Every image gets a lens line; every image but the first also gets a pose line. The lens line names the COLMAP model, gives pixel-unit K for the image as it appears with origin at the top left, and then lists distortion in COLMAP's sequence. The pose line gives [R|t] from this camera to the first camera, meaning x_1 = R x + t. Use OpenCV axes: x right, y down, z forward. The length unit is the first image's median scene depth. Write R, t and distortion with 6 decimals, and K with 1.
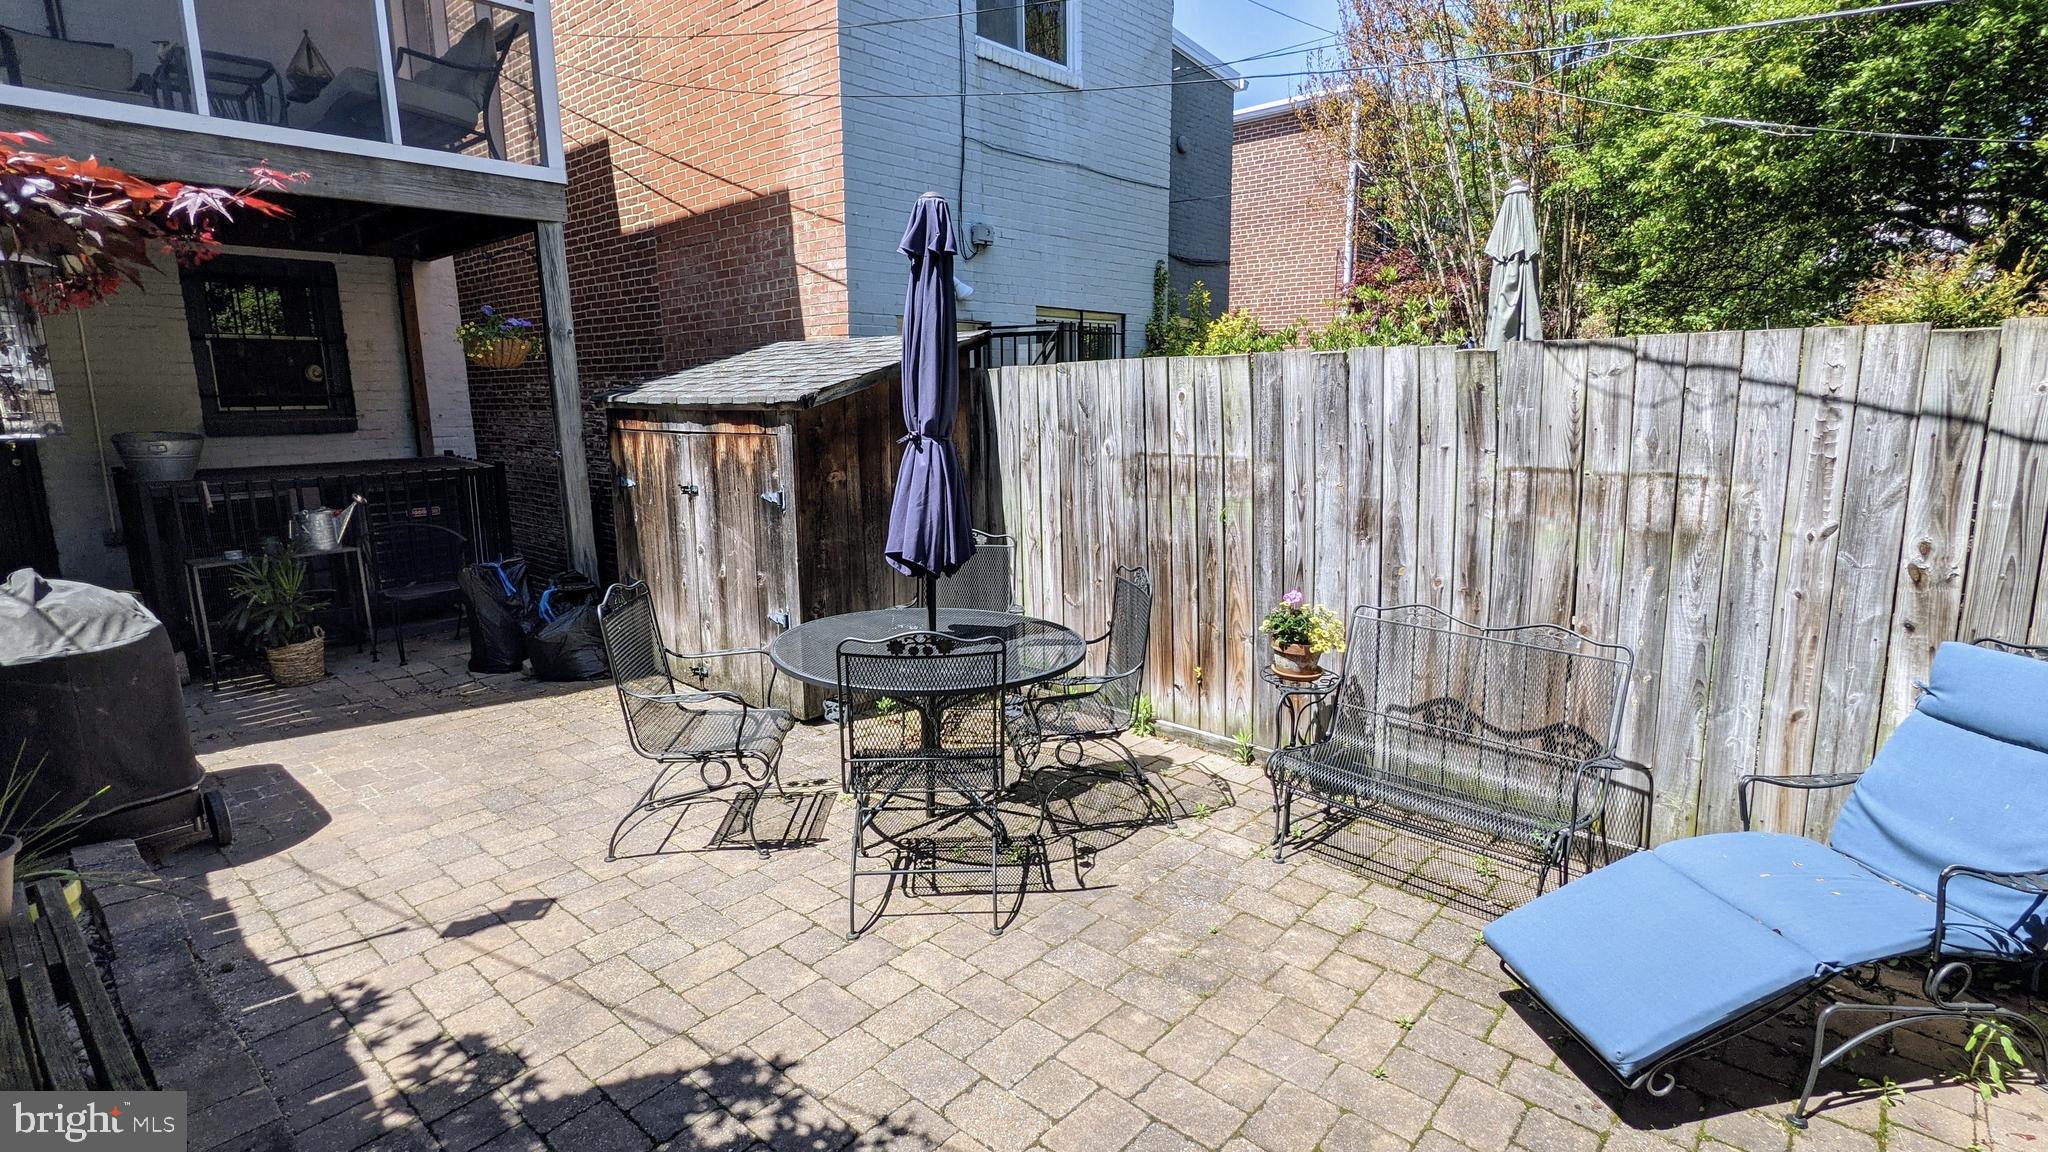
lens RADIAL K [[993.6, 0, 1015.5], [0, 993.6, 575.3], [0, 0, 1]] dist [0.010637, -0.001282]
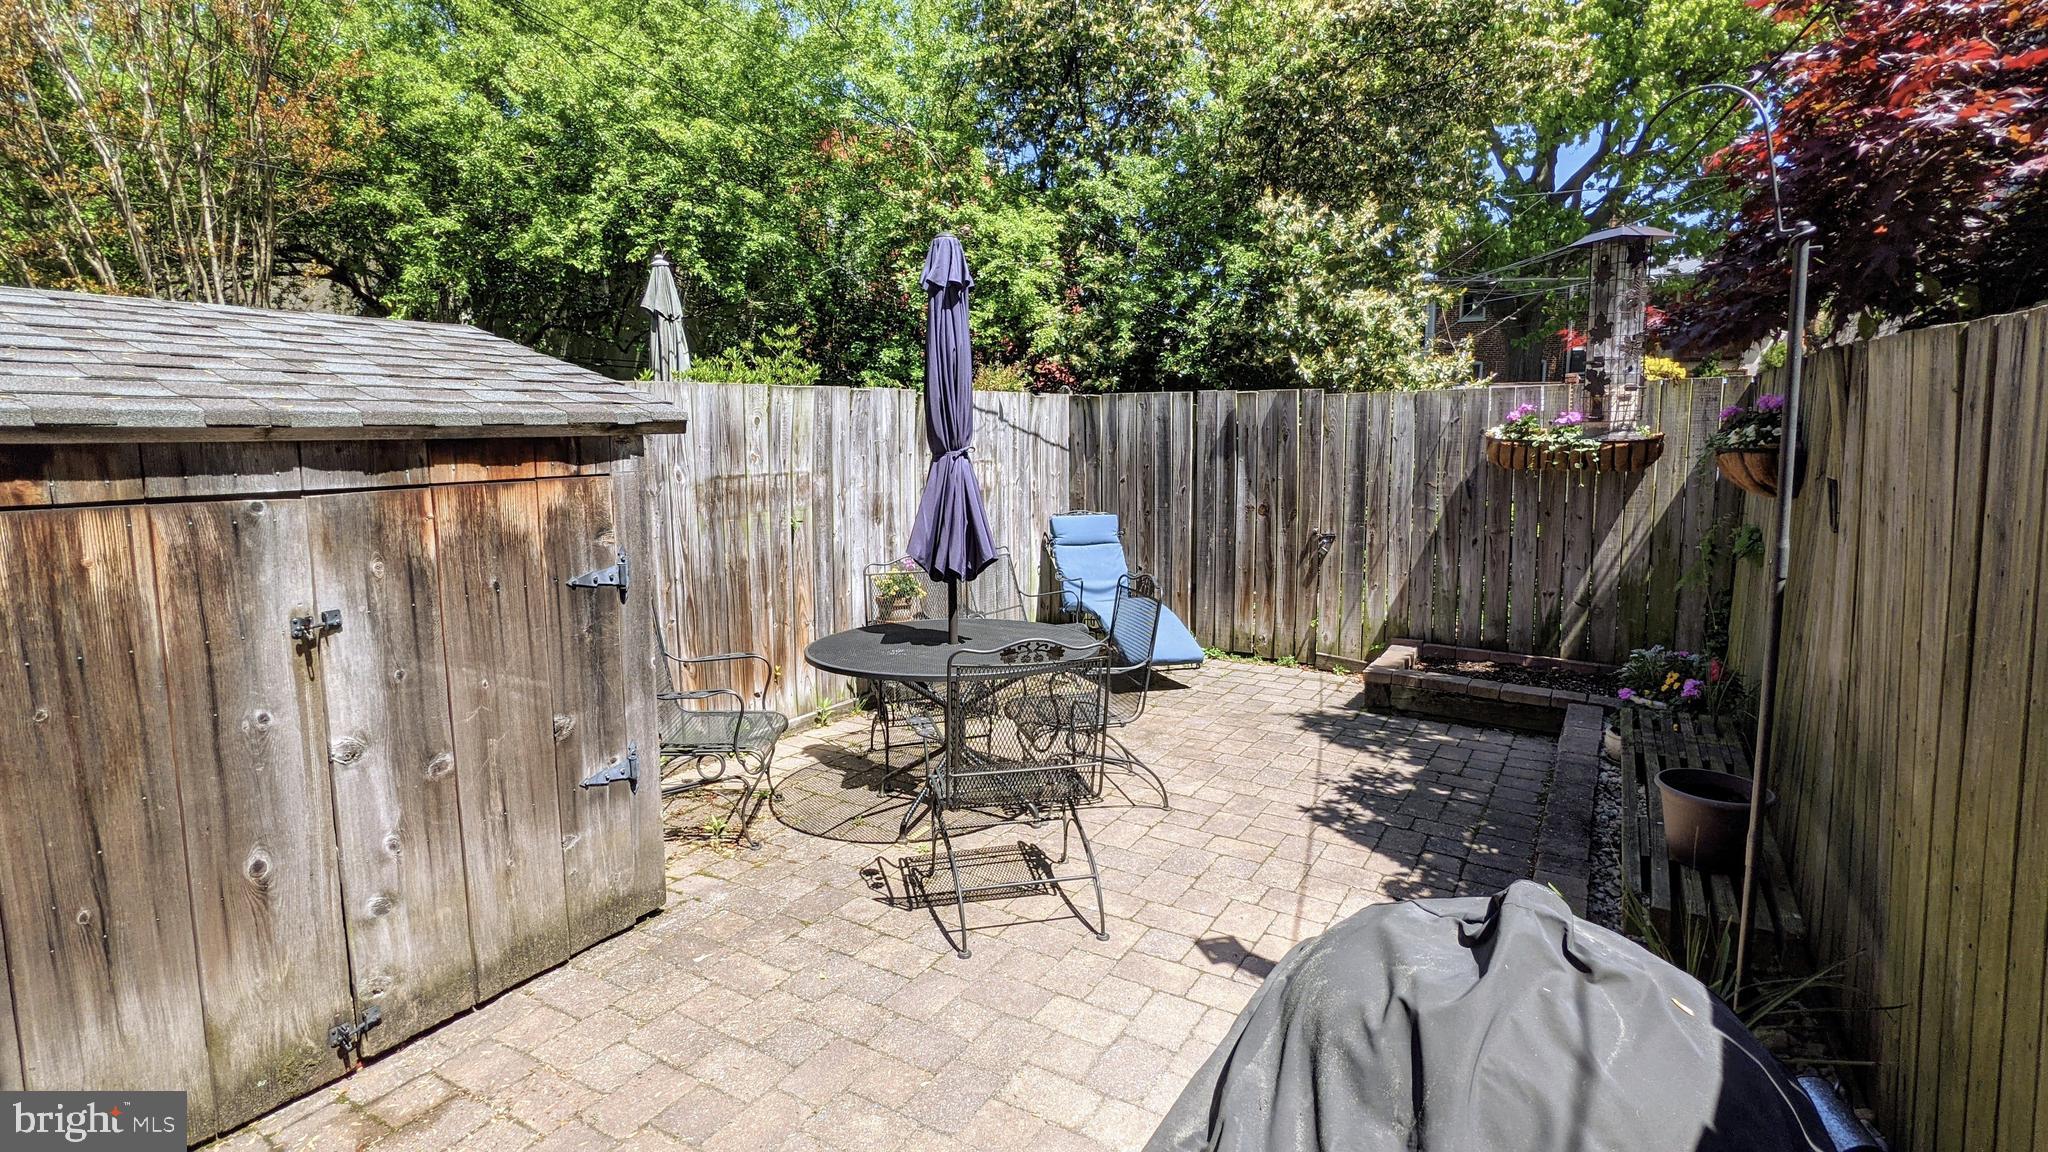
lens RADIAL K [[993.6, 0, 1035.3], [0, 993.6, 579.9], [0, 0, 1]] dist [0.010637, -0.001282]
pose [[-0.191059, -0.141361, 0.971346, -0.883522], [0.185951, 0.966444, 0.177224, -0.134810], [-0.963804, 0.214483, -0.158362, 0.832530]]
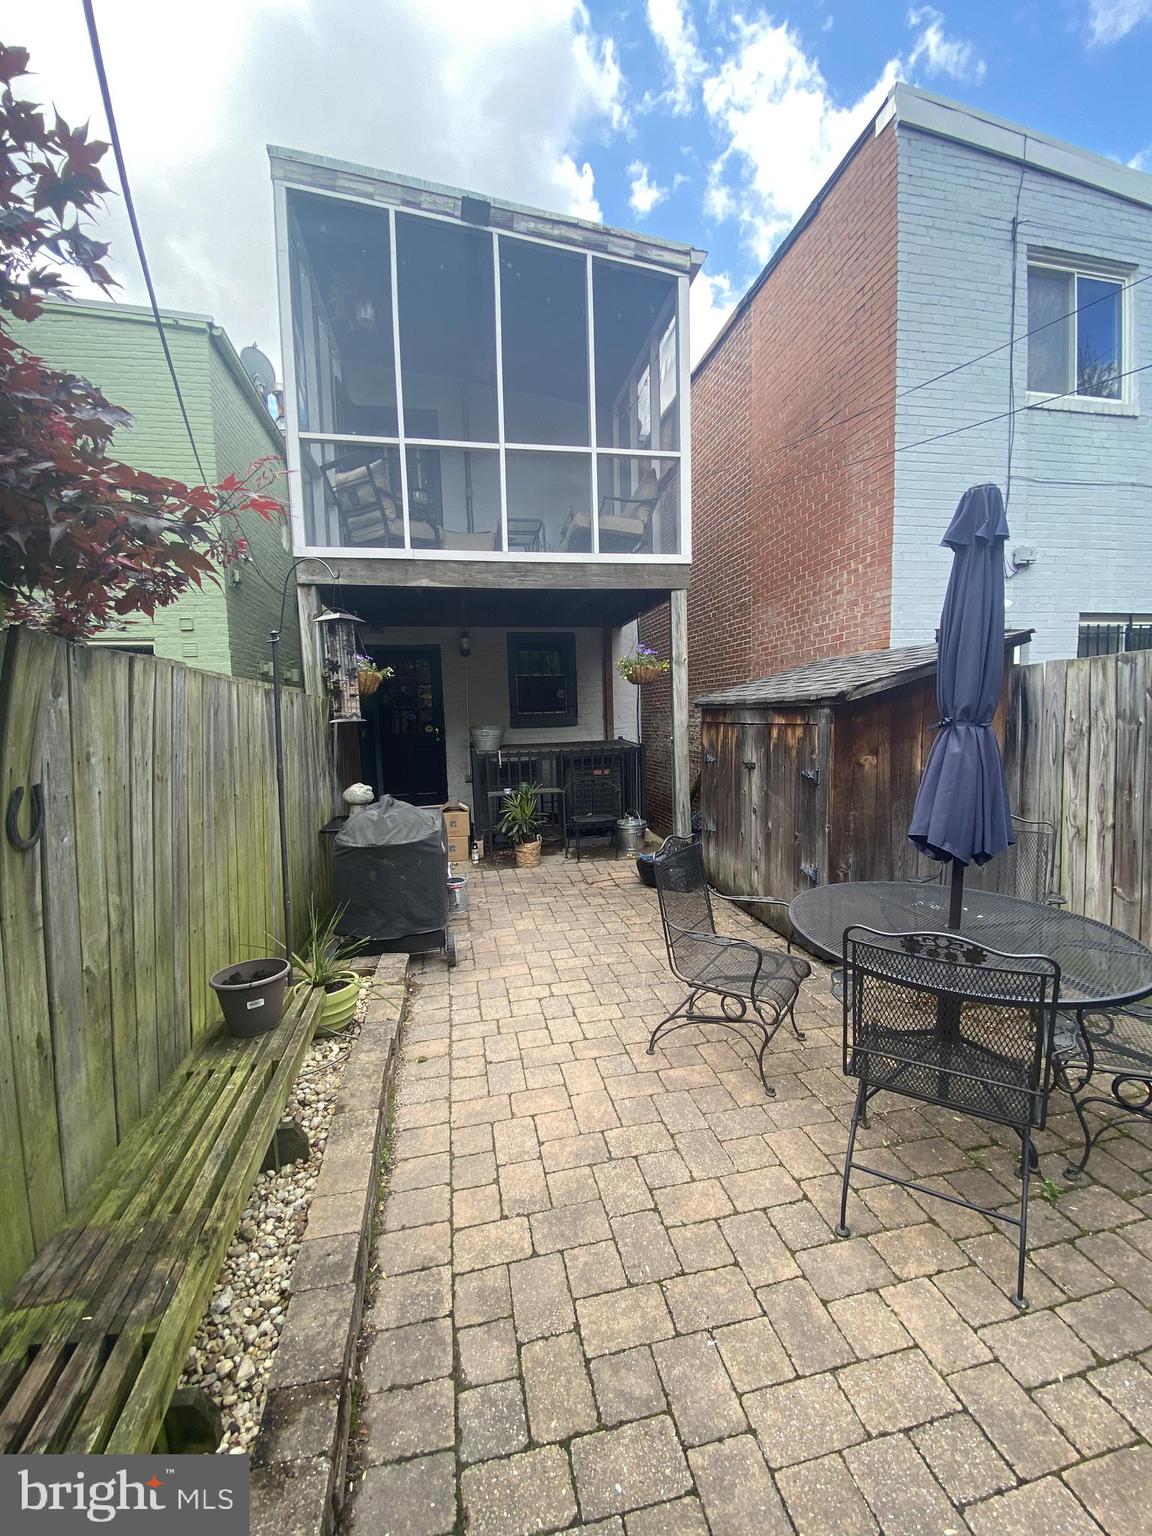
lens RADIAL K [[613.2, 0, 569.3], [0, 613.2, 769.6], [0, 0, 1]] dist [-0.000408, -0.002173]
pose [[0.797755, 0.043069, -0.601442, -0.022976], [-0.087773, 0.995116, -0.045162, -0.022786], [0.596559, 0.088819, 0.797639, 0.203666]]
